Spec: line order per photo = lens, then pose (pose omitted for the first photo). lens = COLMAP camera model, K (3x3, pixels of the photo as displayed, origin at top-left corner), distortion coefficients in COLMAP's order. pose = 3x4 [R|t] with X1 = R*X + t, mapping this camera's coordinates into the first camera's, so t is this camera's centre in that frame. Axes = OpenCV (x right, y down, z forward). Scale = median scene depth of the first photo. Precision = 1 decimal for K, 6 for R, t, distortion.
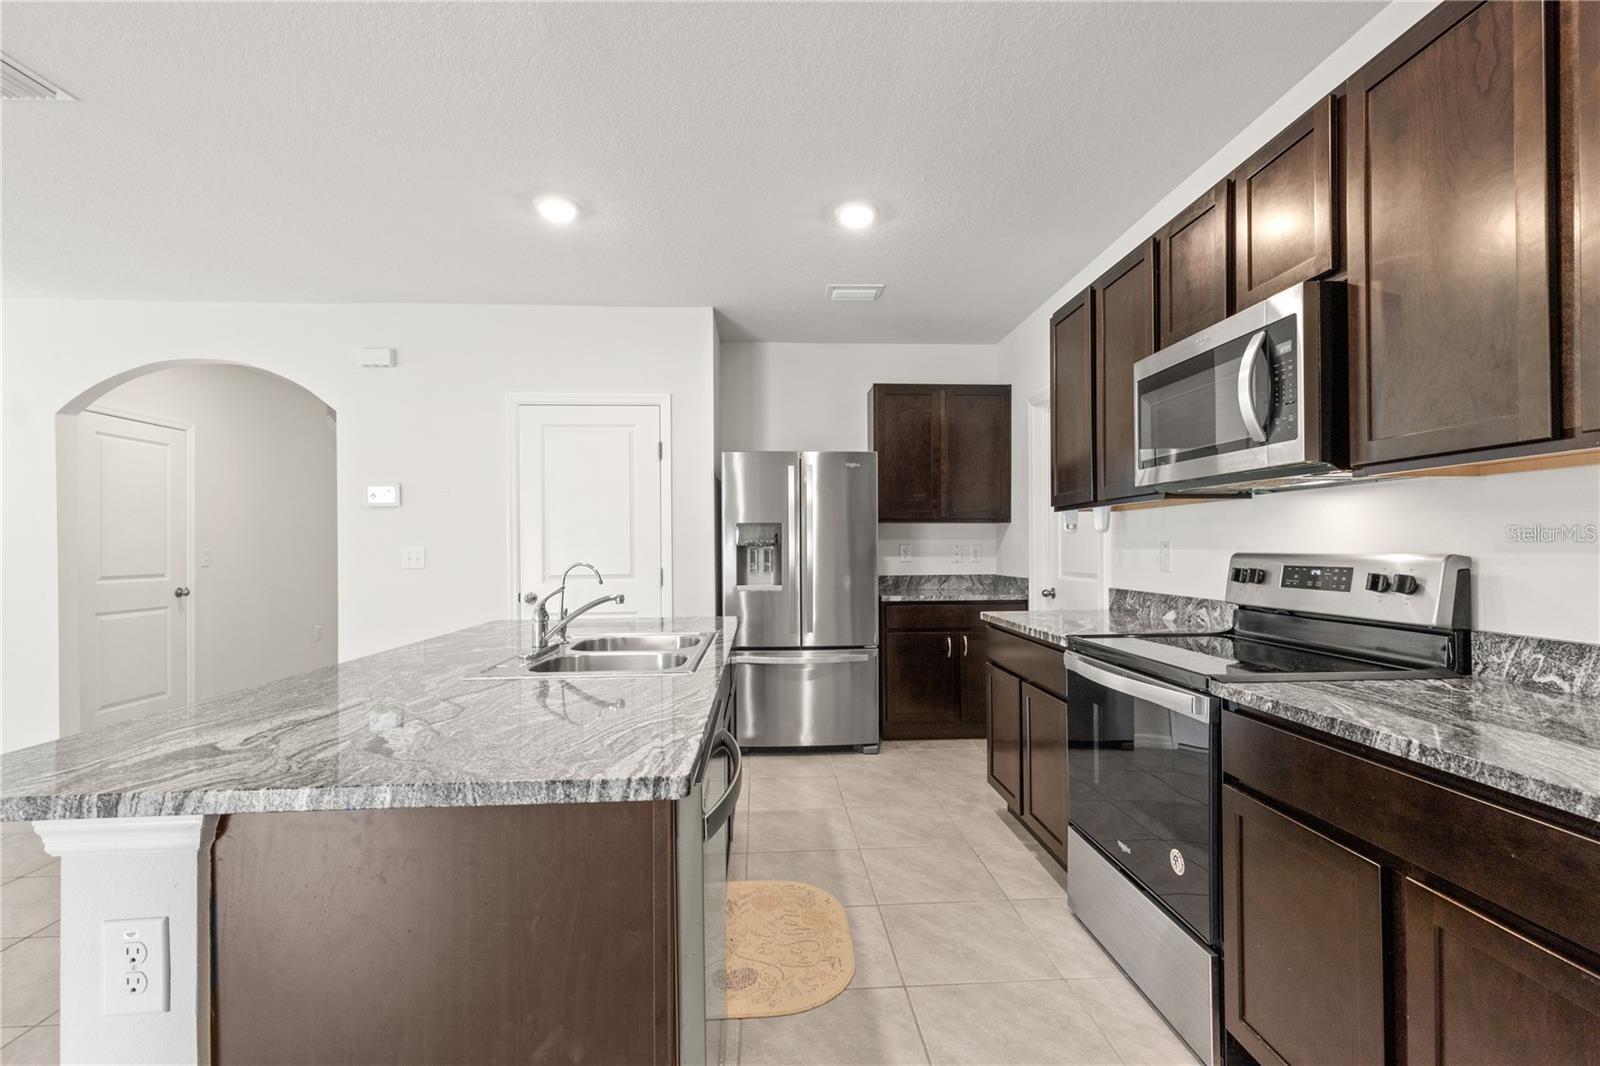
lens RADIAL K [[724.1, 0, 800.8], [0, 724.1, 543.8], [0, 0, 1]] dist [0.011974, -0.001367]
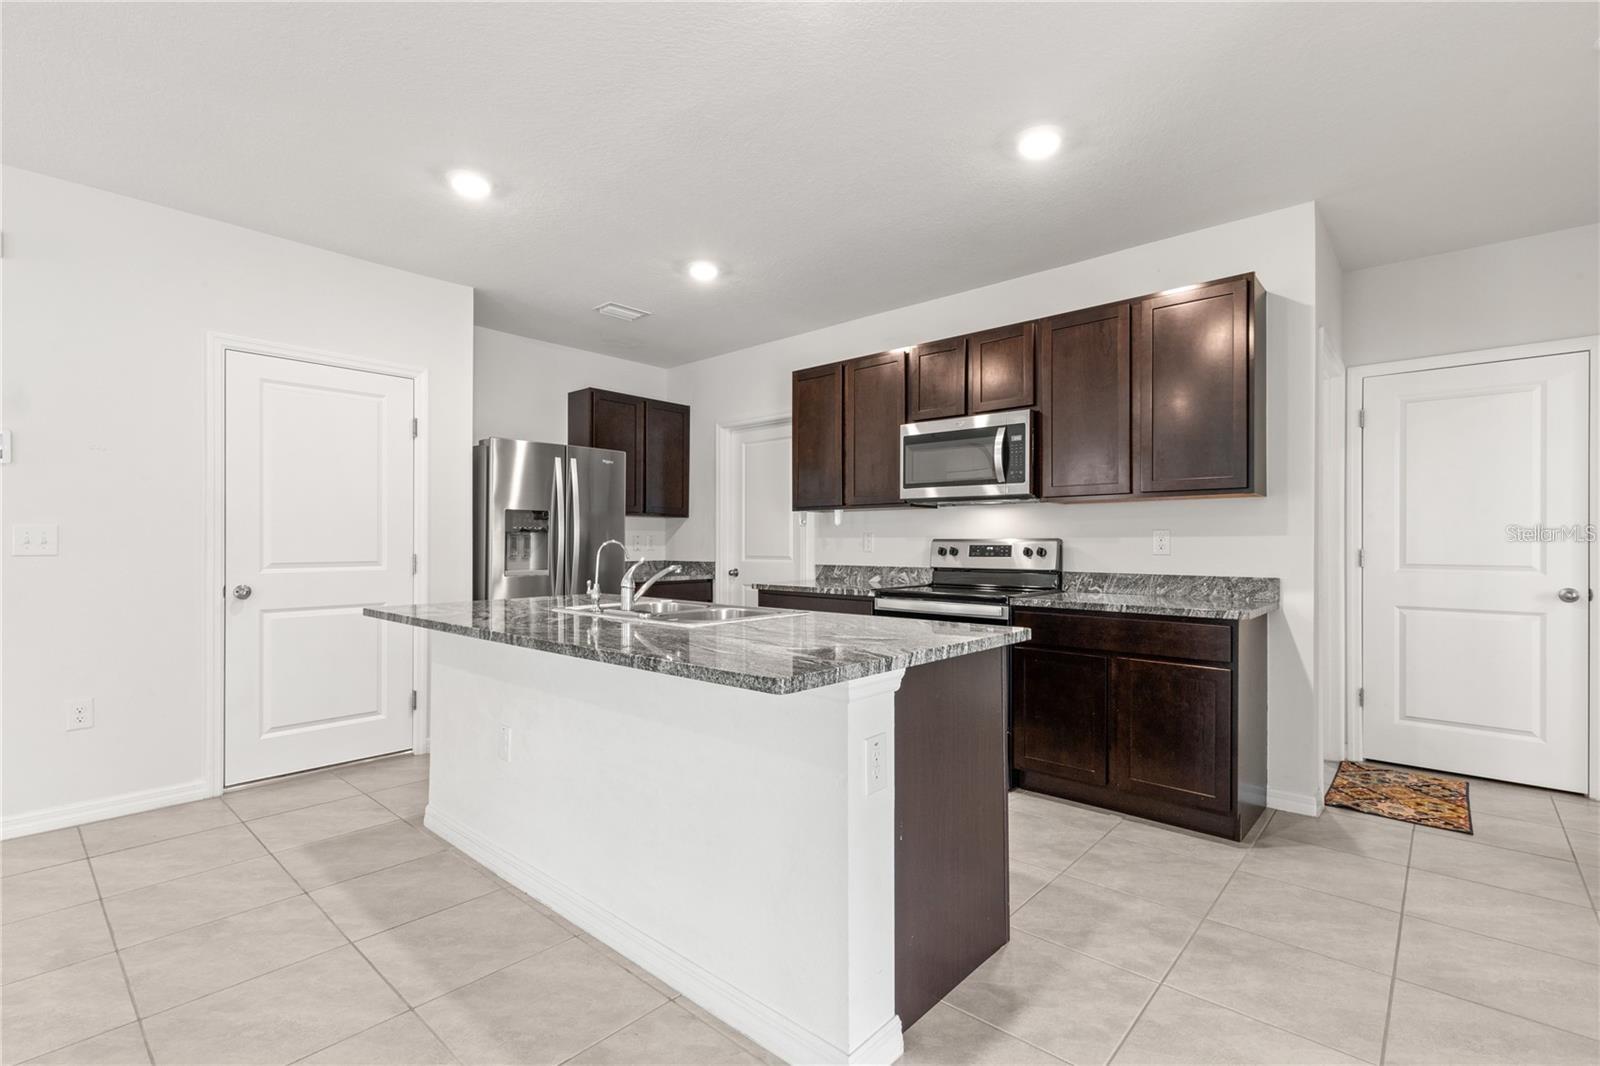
lens RADIAL K [[724.1, 0, 800.8], [0, 724.1, 543.8], [0, 0, 1]] dist [0.011974, -0.001367]
pose [[0.708073, 0.008039, 0.706093, -0.712547], [-0.009731, 0.999951, -0.001627, 0.024191], [-0.706072, -0.005719, 0.708117, -0.016536]]
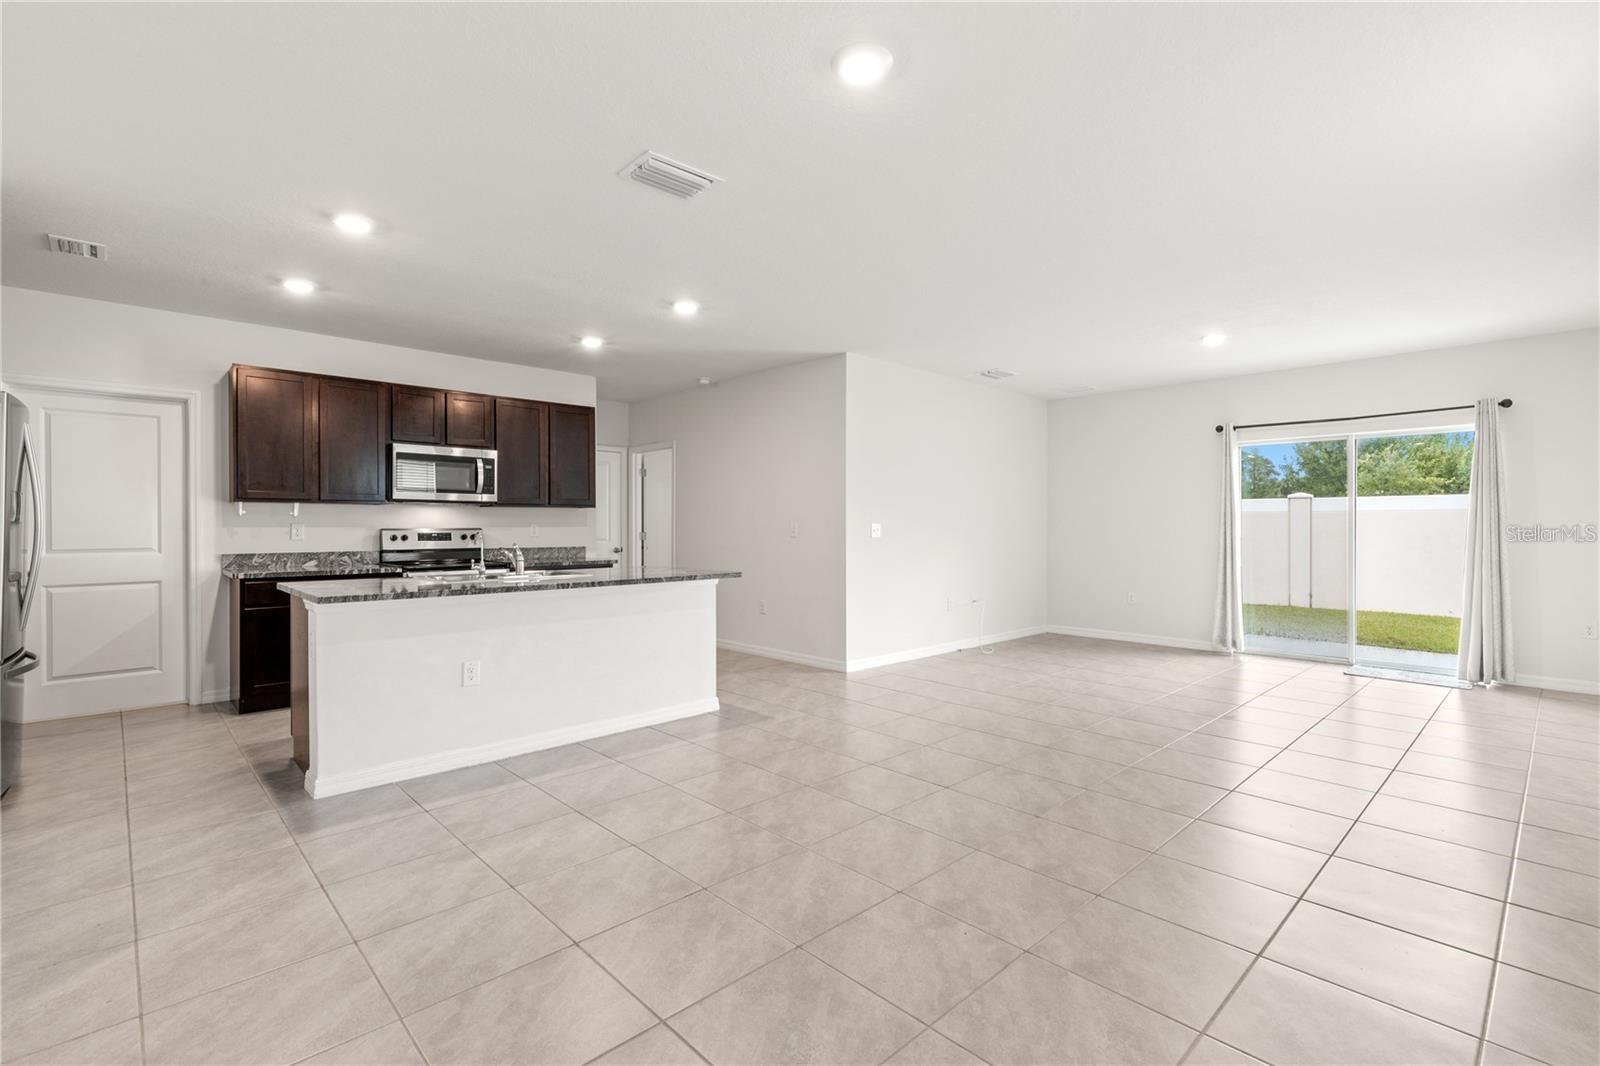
lens RADIAL K [[728.9, 0, 803.7], [0, 728.9, 527.1], [0, 0, 1]] dist [0.009664, -0.000624]
pose [[-0.649311, 0.008898, 0.760471, -1.661332], [0.004887, 0.999960, -0.007527, 0.025398], [-0.760508, -0.001171, -0.649328, 1.210151]]
